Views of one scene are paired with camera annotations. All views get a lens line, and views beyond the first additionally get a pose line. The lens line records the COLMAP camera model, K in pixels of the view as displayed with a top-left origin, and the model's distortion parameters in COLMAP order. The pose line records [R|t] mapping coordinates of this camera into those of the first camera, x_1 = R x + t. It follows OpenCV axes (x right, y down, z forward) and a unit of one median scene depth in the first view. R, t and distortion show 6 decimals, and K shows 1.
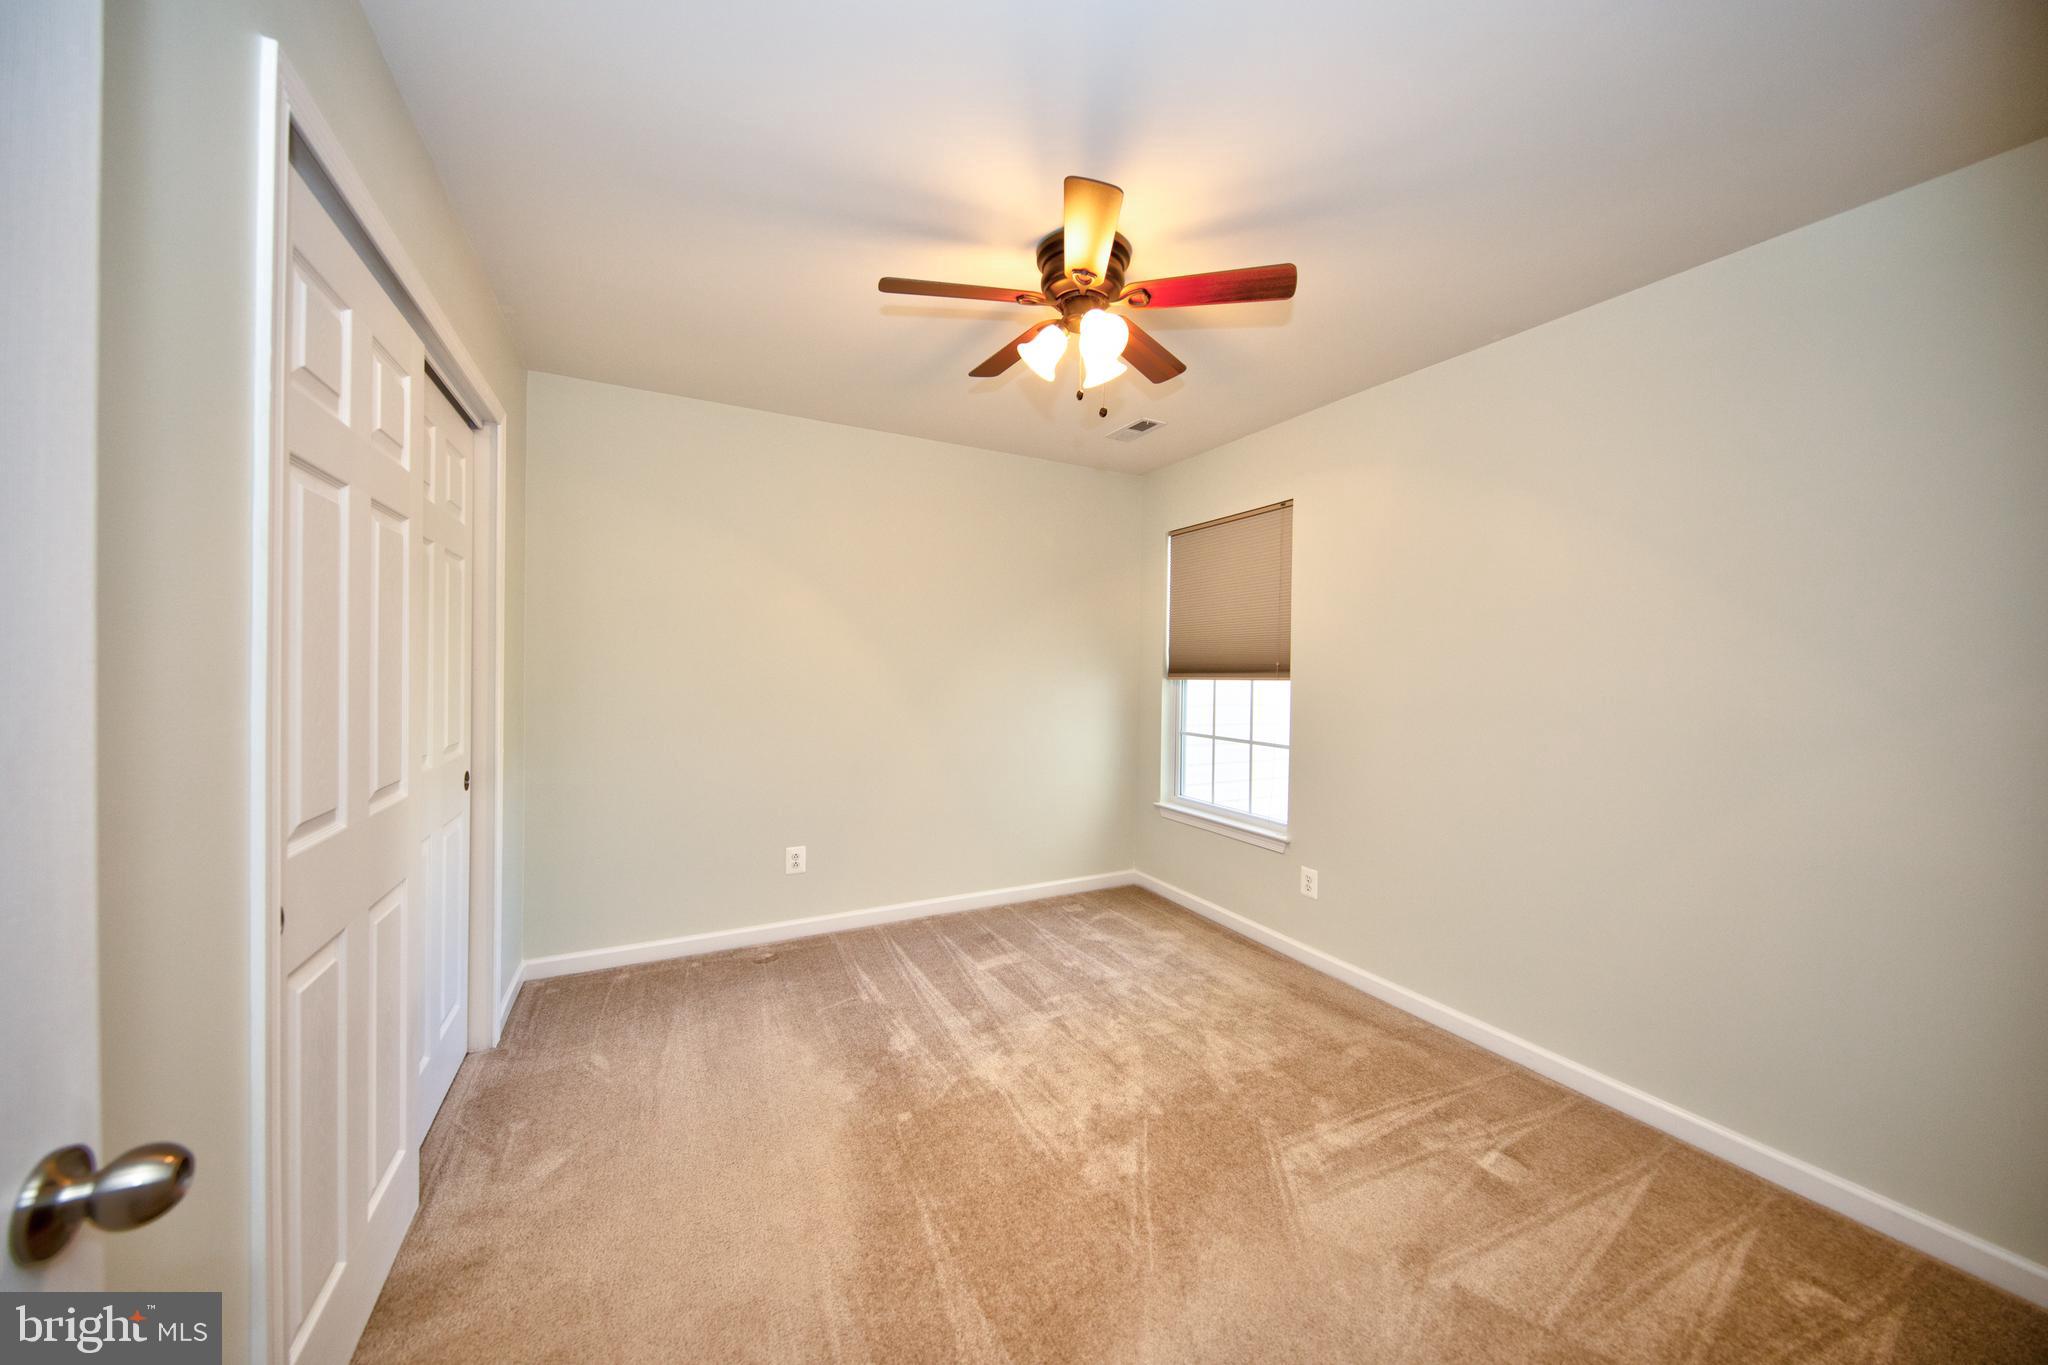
lens RADIAL K [[704.3, 0, 1023.3], [0, 704.3, 676.3], [0, 0, 1]] dist [0.002677, 0.000020]
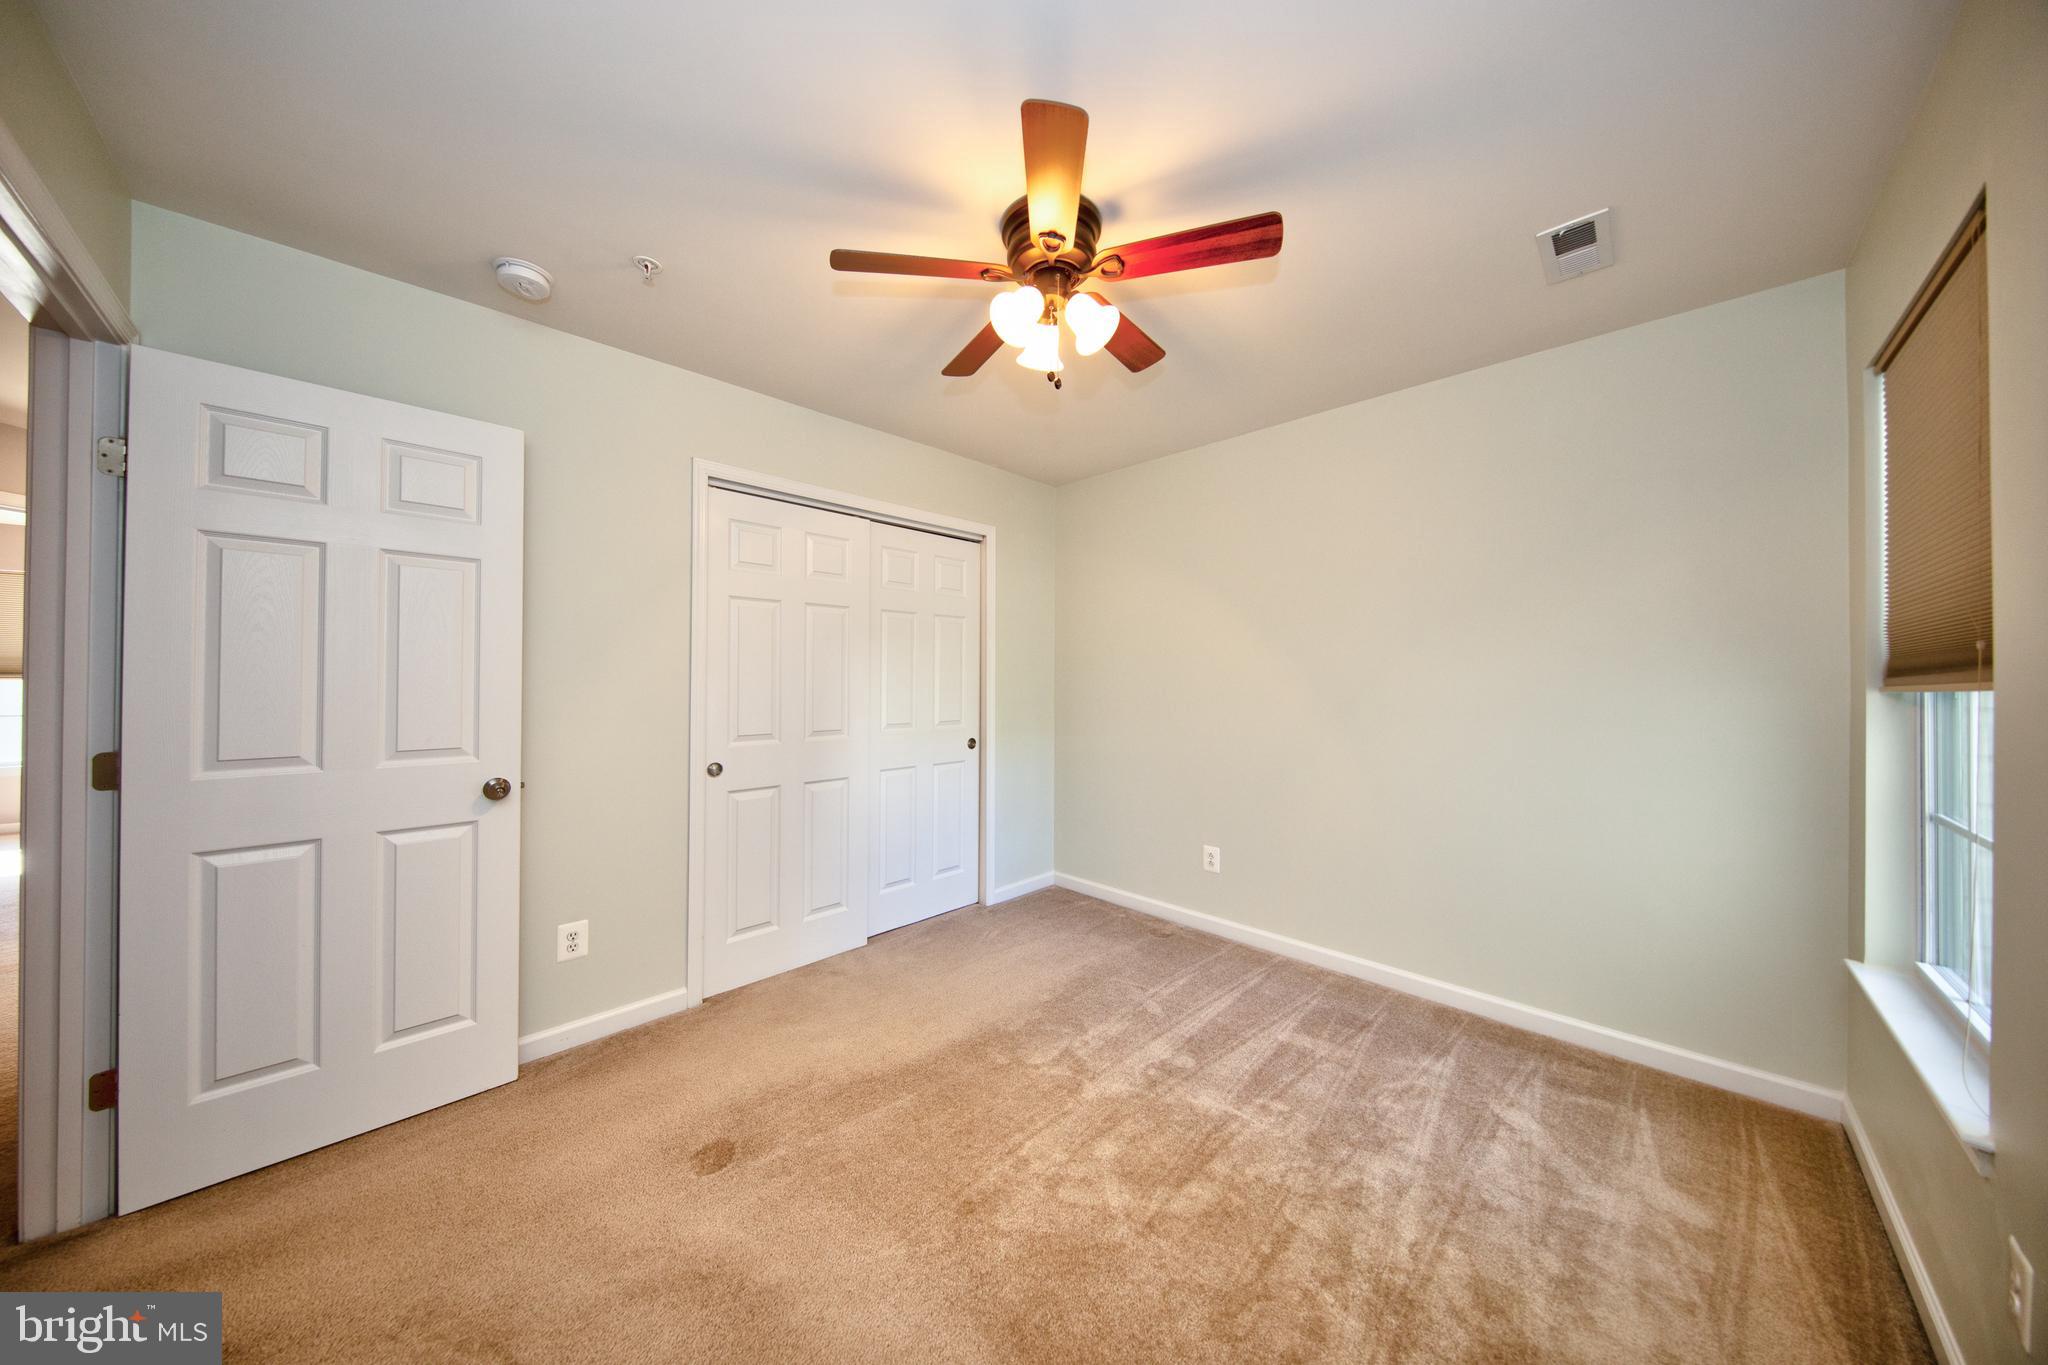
lens RADIAL K [[648.7, 0, 1008.8], [0, 648.7, 676.8], [0, 0, 1]] dist [-0.011860, -0.000170]
pose [[0.300628, -0.010164, -0.953687, 0.537616], [-0.021651, 0.999613, -0.017478, 0.014291], [0.953496, 0.025902, 0.300291, 0.438725]]
